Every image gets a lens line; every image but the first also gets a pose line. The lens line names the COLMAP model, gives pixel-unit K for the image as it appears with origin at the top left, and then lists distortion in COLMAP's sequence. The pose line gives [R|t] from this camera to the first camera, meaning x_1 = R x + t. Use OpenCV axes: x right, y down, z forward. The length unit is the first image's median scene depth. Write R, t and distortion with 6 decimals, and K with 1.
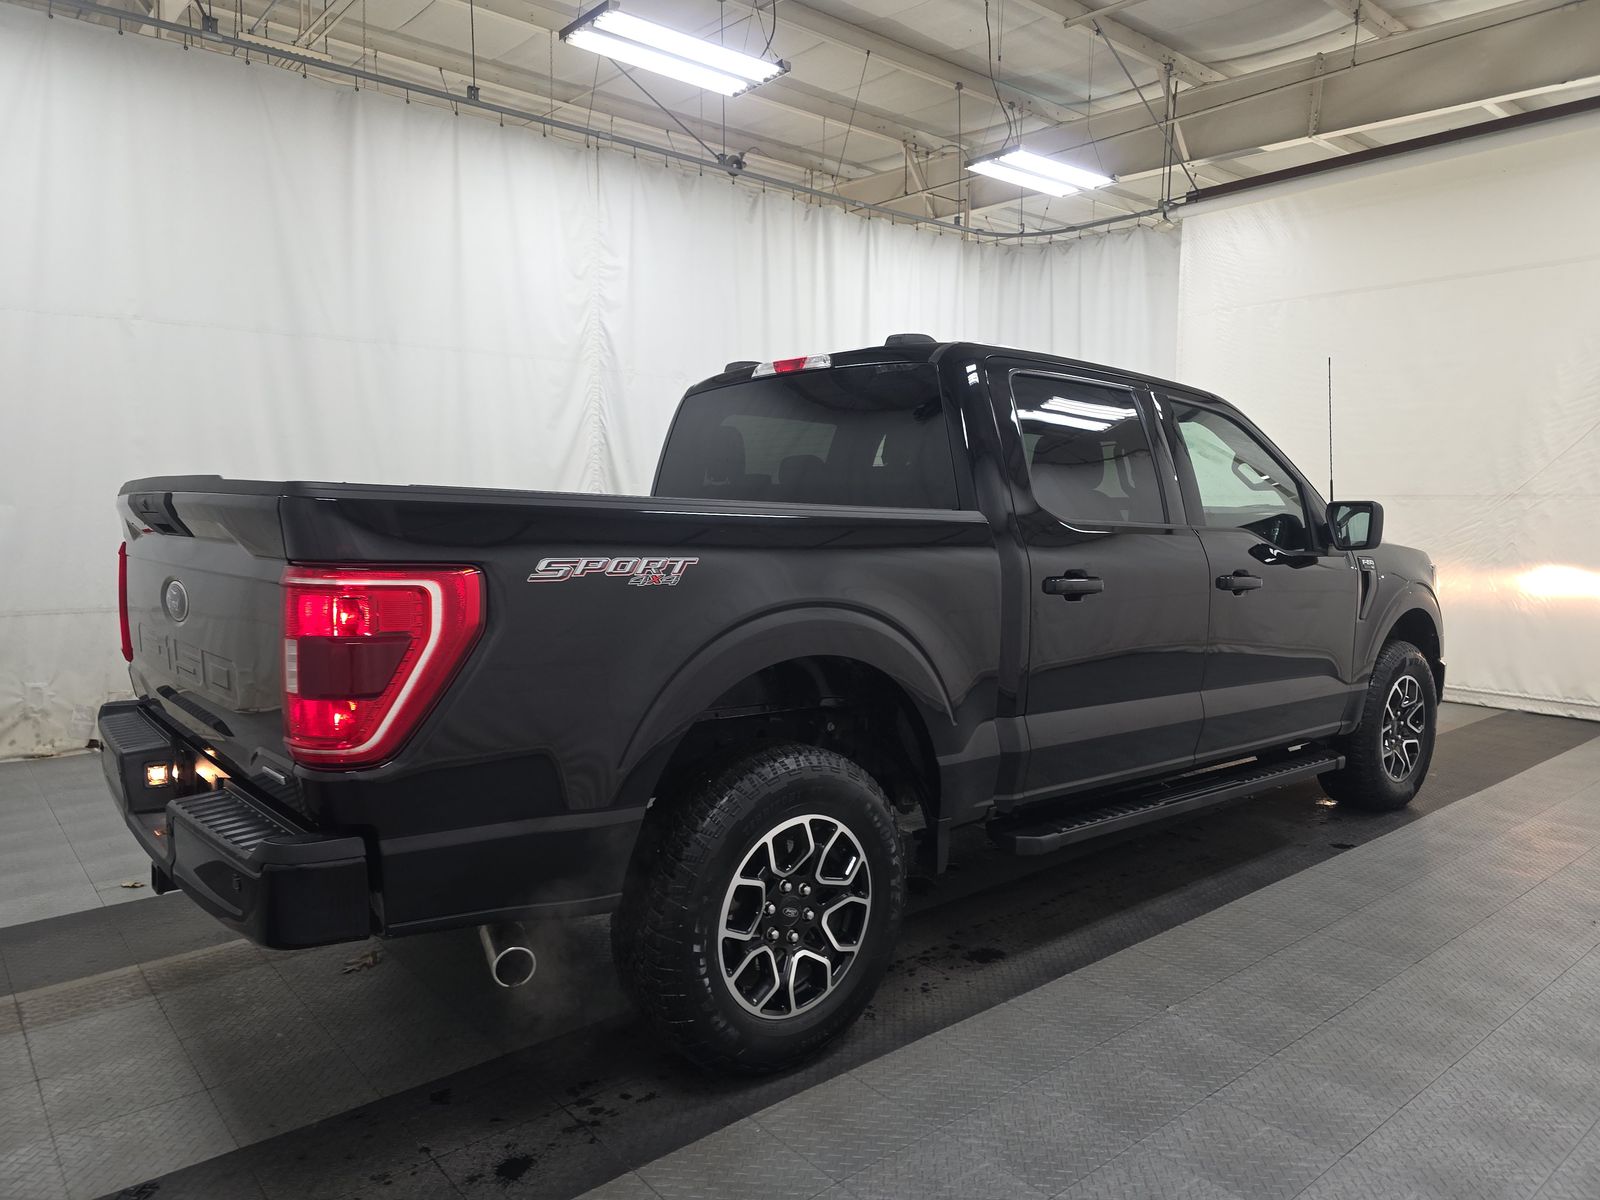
lens RADIAL K [[1111.9, 0, 799.7], [0, 1111.9, 607.2], [0, 0, 1]] dist [0.030622, -0.010586]
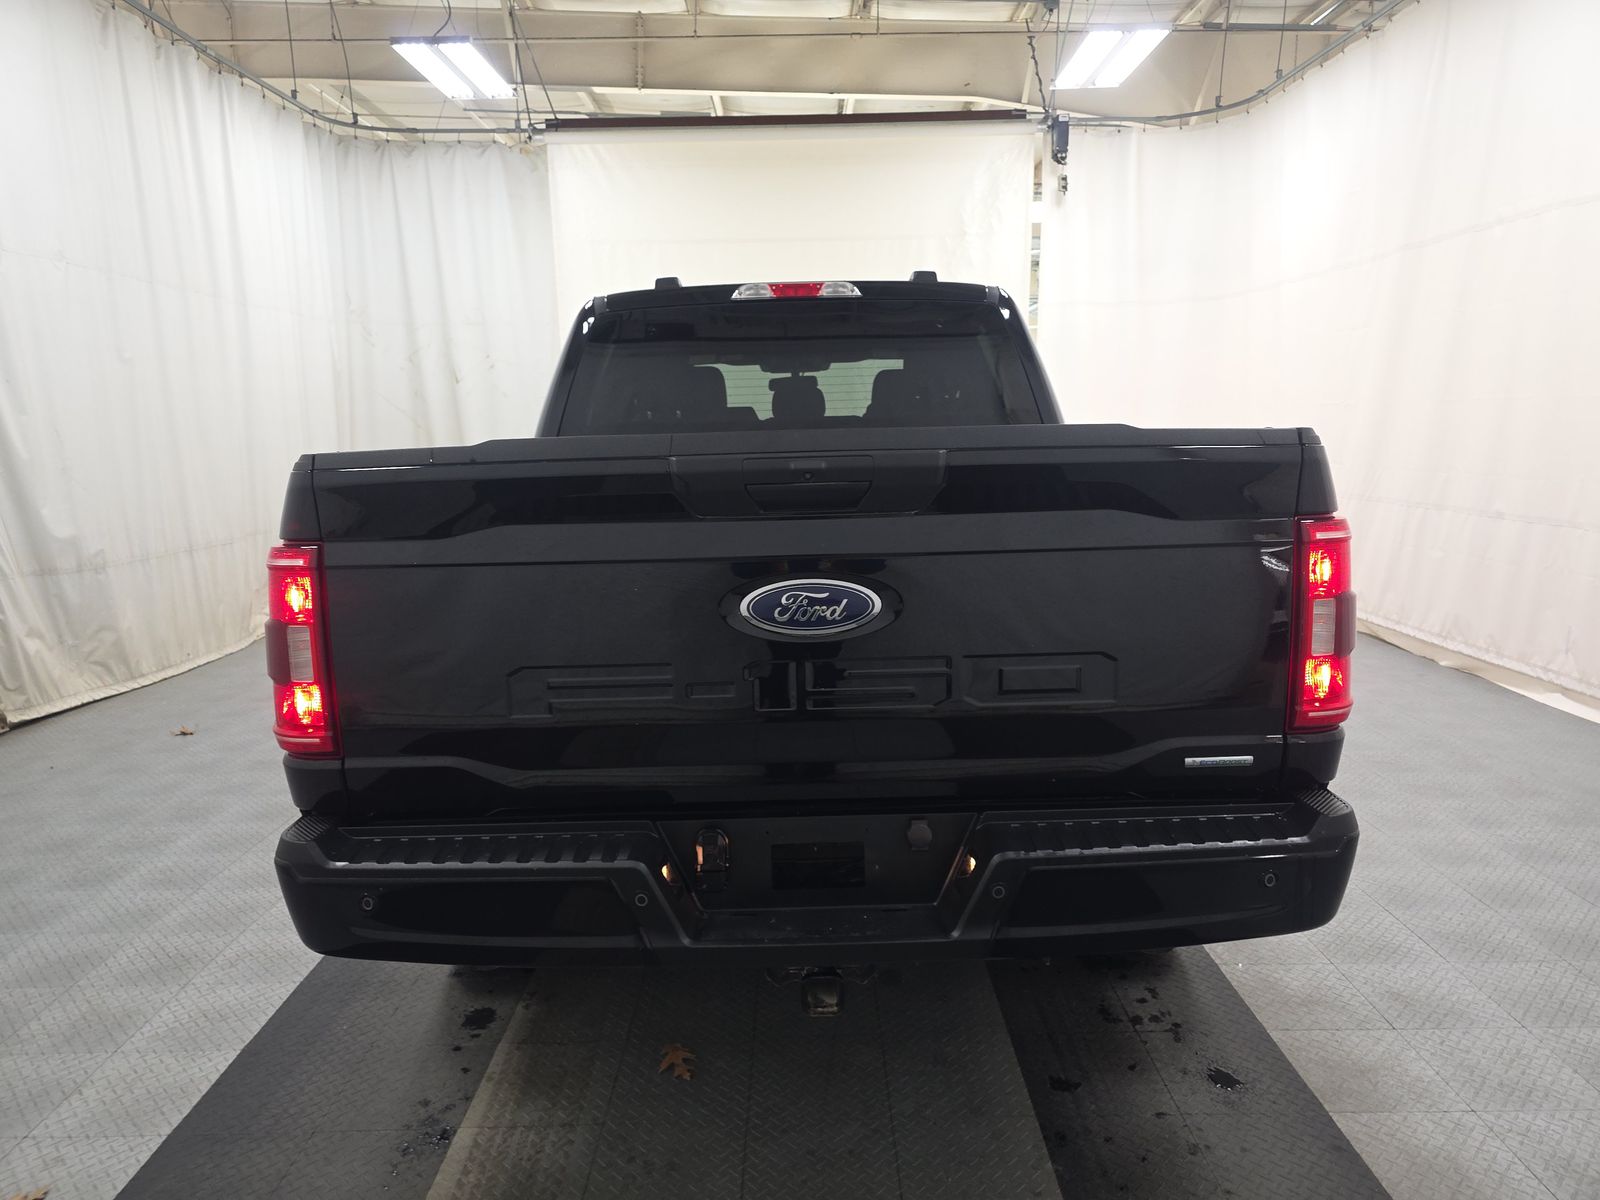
lens RADIAL K [[1111.9, 0, 807.1], [0, 1111.9, 598.5], [0, 0, 1]] dist [0.030622, -0.010586]
pose [[0.640487, -0.136117, 0.755810, -0.327742], [0.088923, 0.990692, 0.103064, -0.023200], [-0.762803, 0.001197, 0.646630, 0.164323]]
